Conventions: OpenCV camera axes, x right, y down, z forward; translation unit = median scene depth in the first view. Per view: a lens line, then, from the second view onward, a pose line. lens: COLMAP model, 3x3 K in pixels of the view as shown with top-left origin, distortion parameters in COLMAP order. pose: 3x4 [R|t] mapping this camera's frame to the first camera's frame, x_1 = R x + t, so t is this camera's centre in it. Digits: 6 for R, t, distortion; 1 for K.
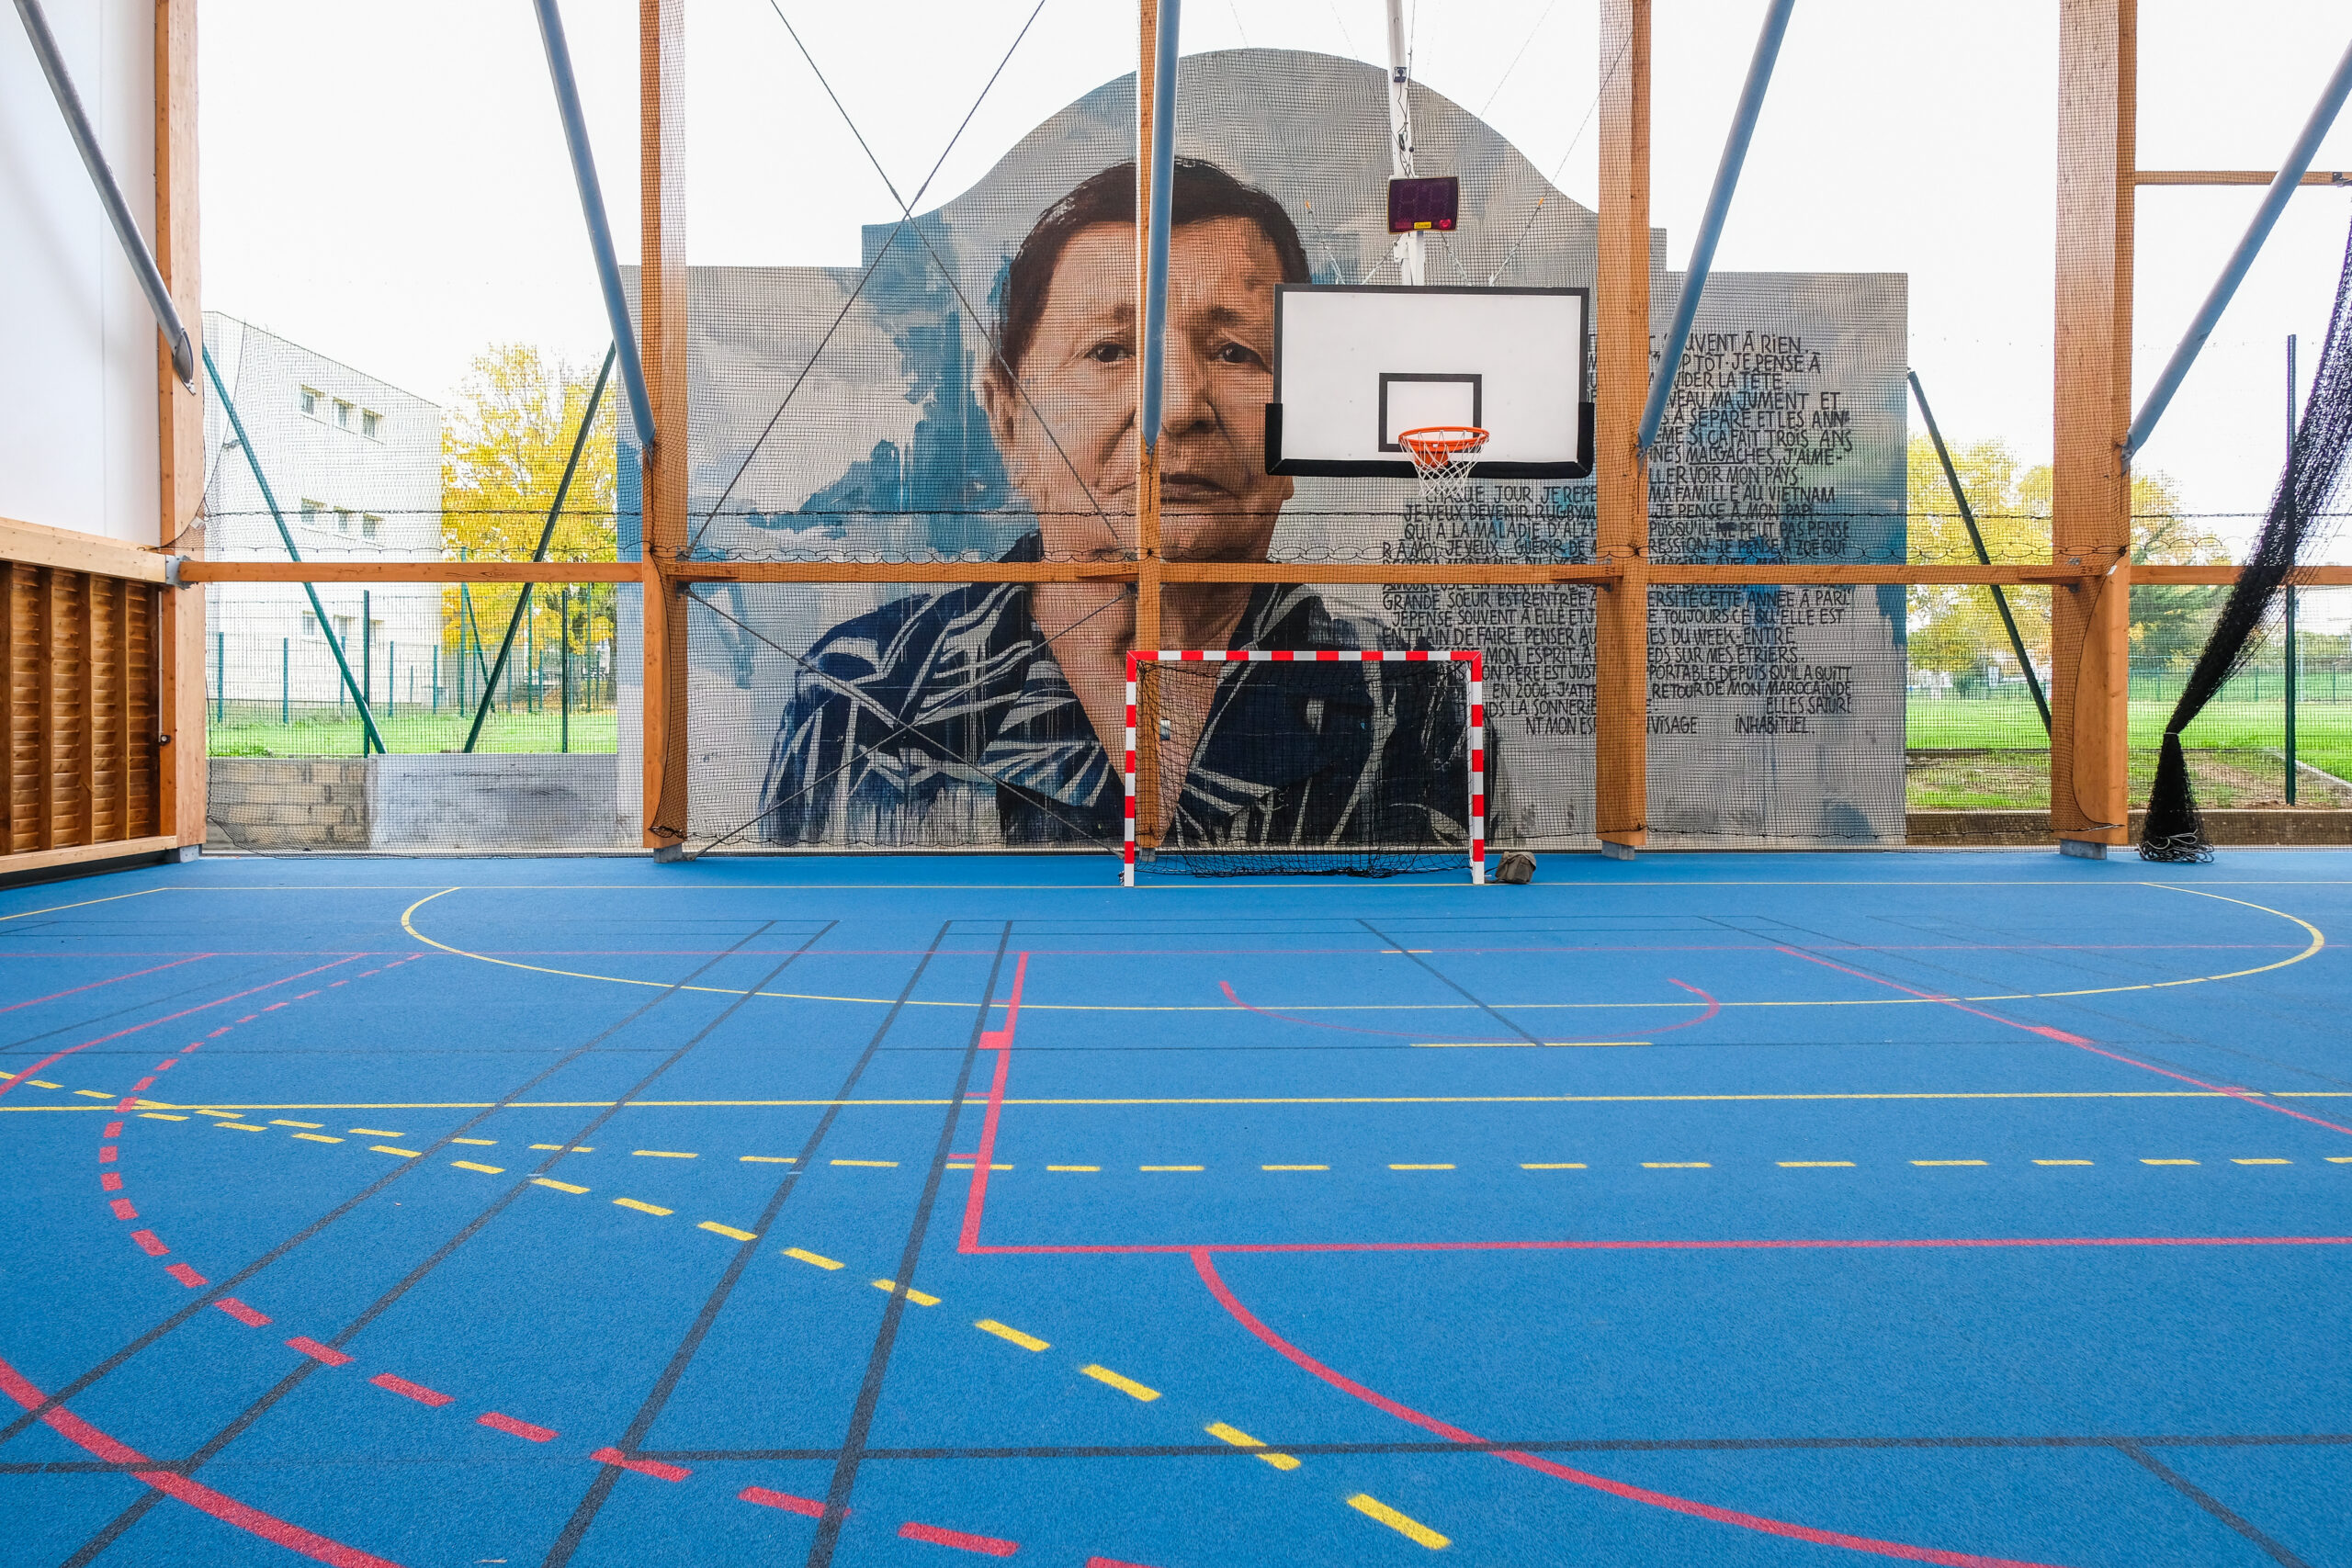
lens RADIAL K [[1565.0, 0, 1131.7], [0, 1565.0, 738.8], [0, 0, 1]] dist [0.004816, -0.001861]
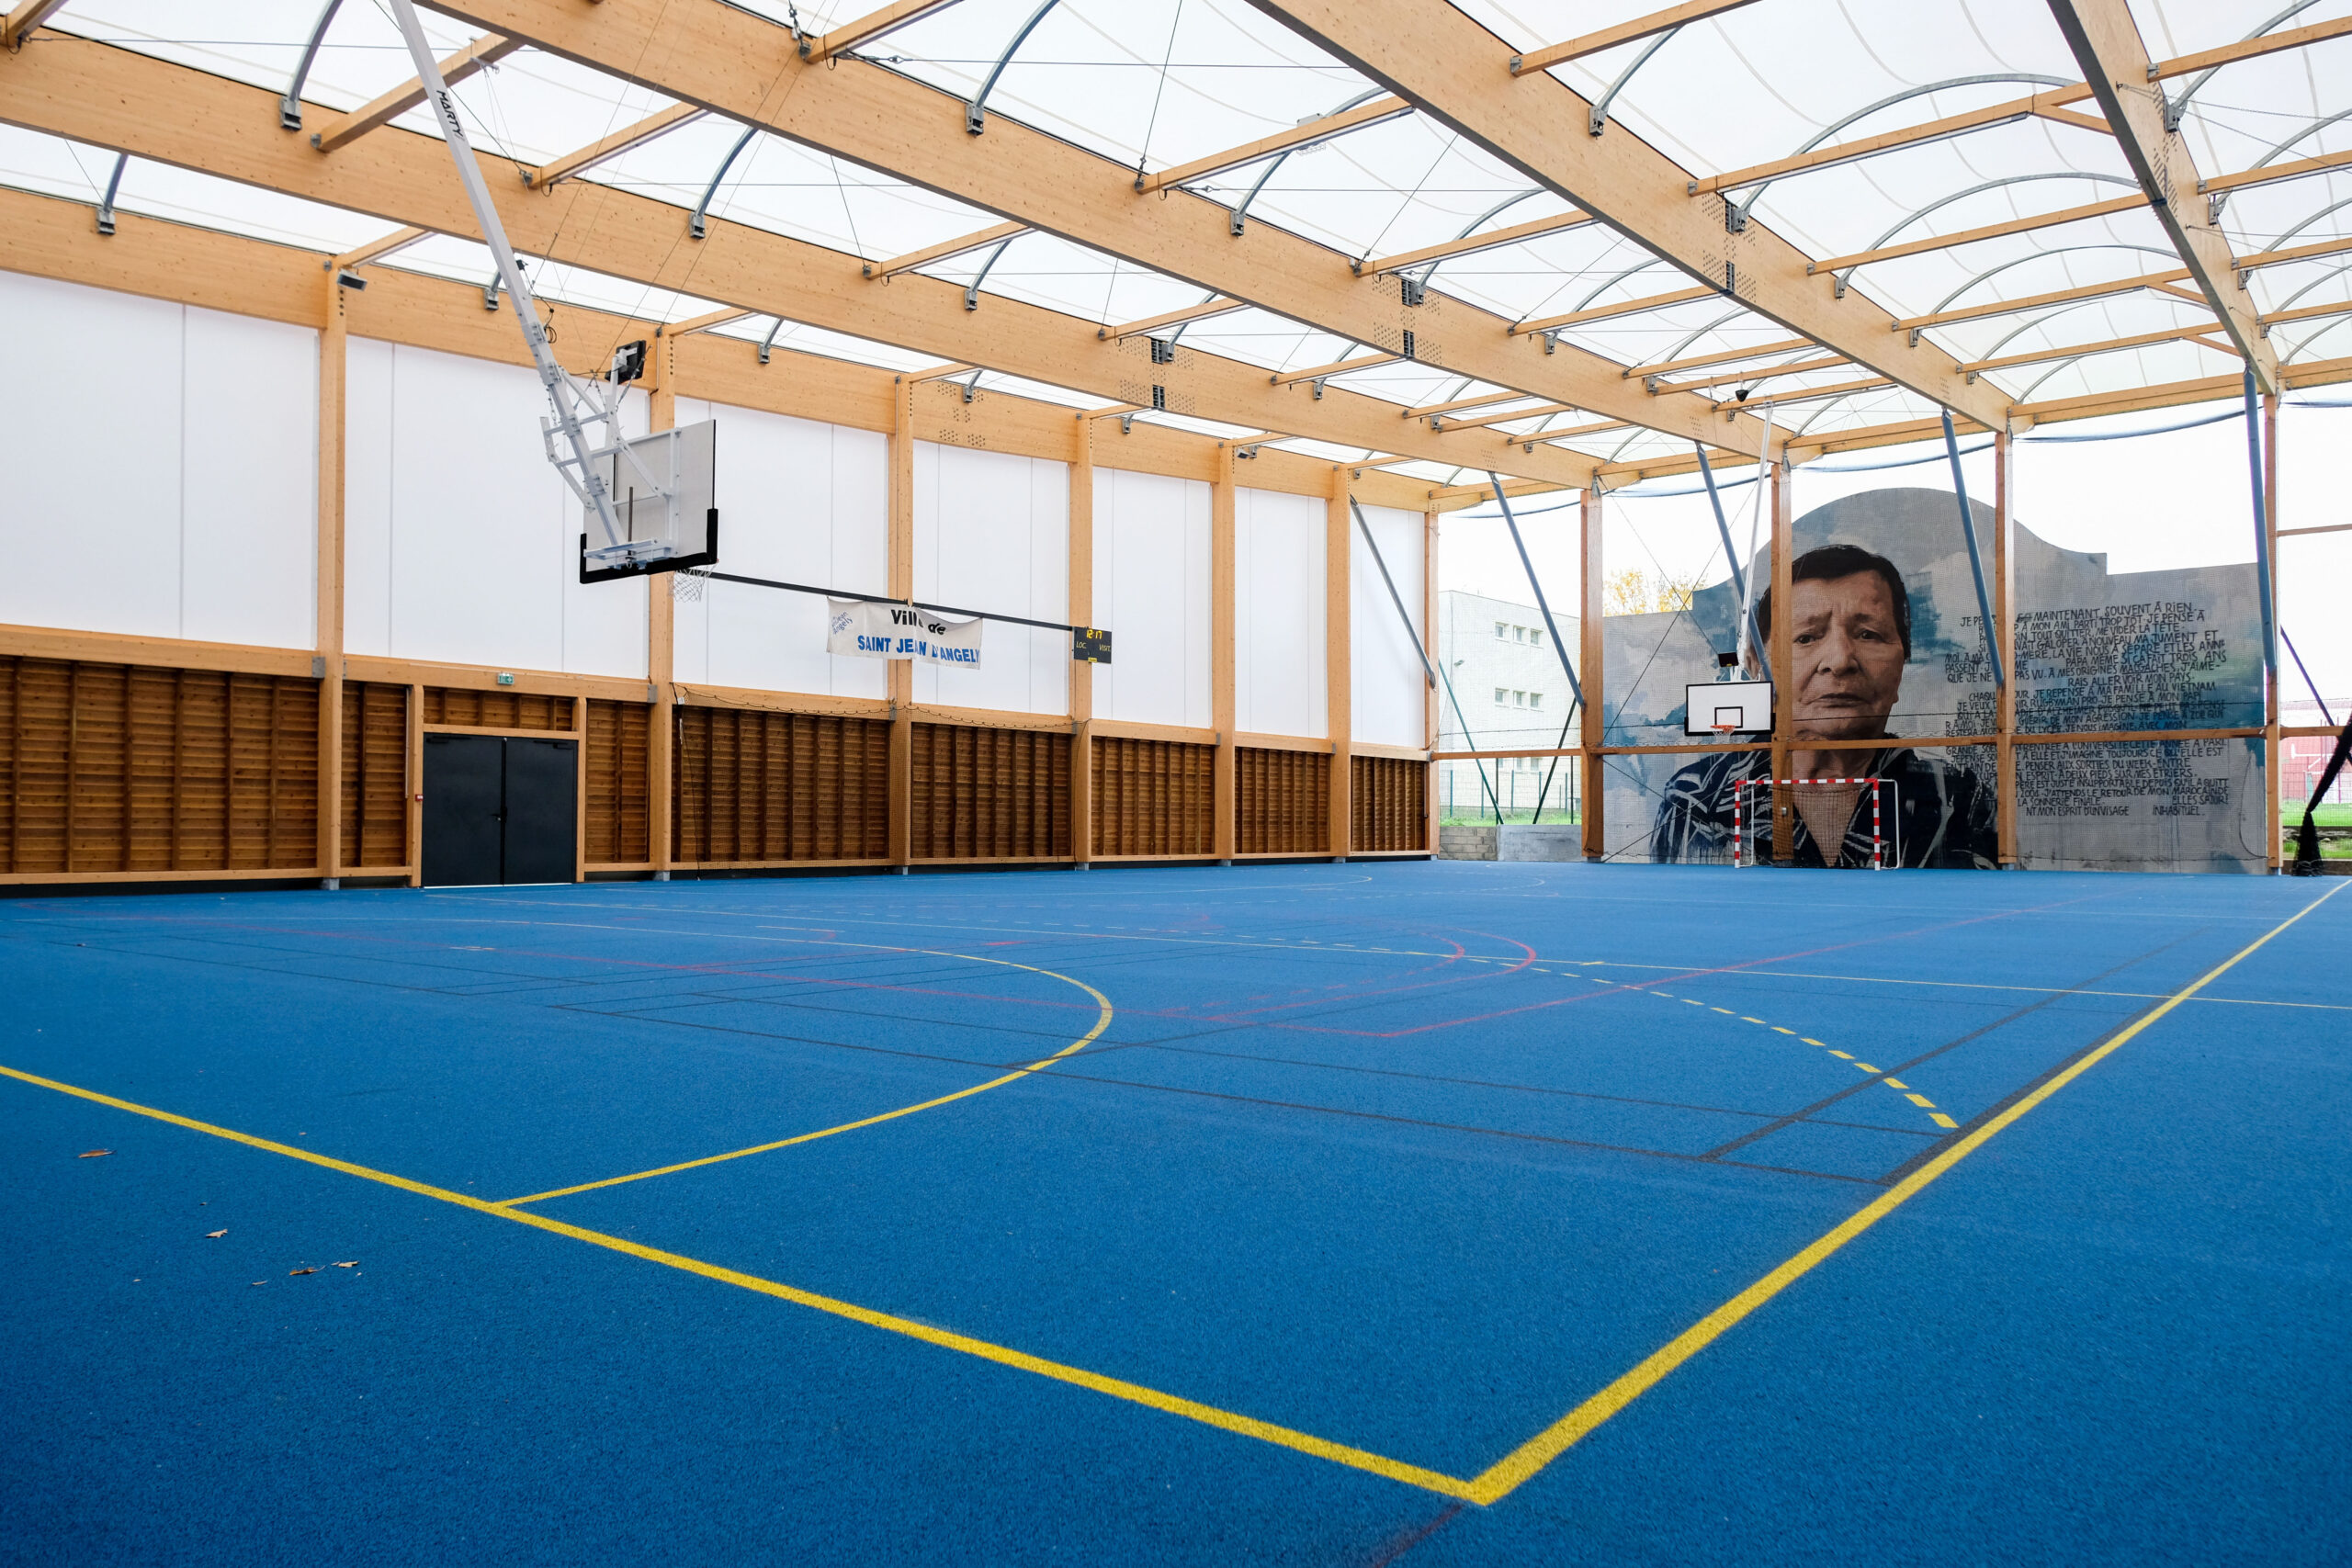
lens RADIAL K [[1565.0, 0, 1131.7], [0, 1565.0, 738.8], [0, 0, 1]] dist [0.004816, -0.001861]
pose [[0.745356, -0.033826, -0.665808, 0.729242], [-0.014182, 0.997681, -0.066564, 0.047484], [0.666516, 0.059056, 0.743148, -1.221866]]
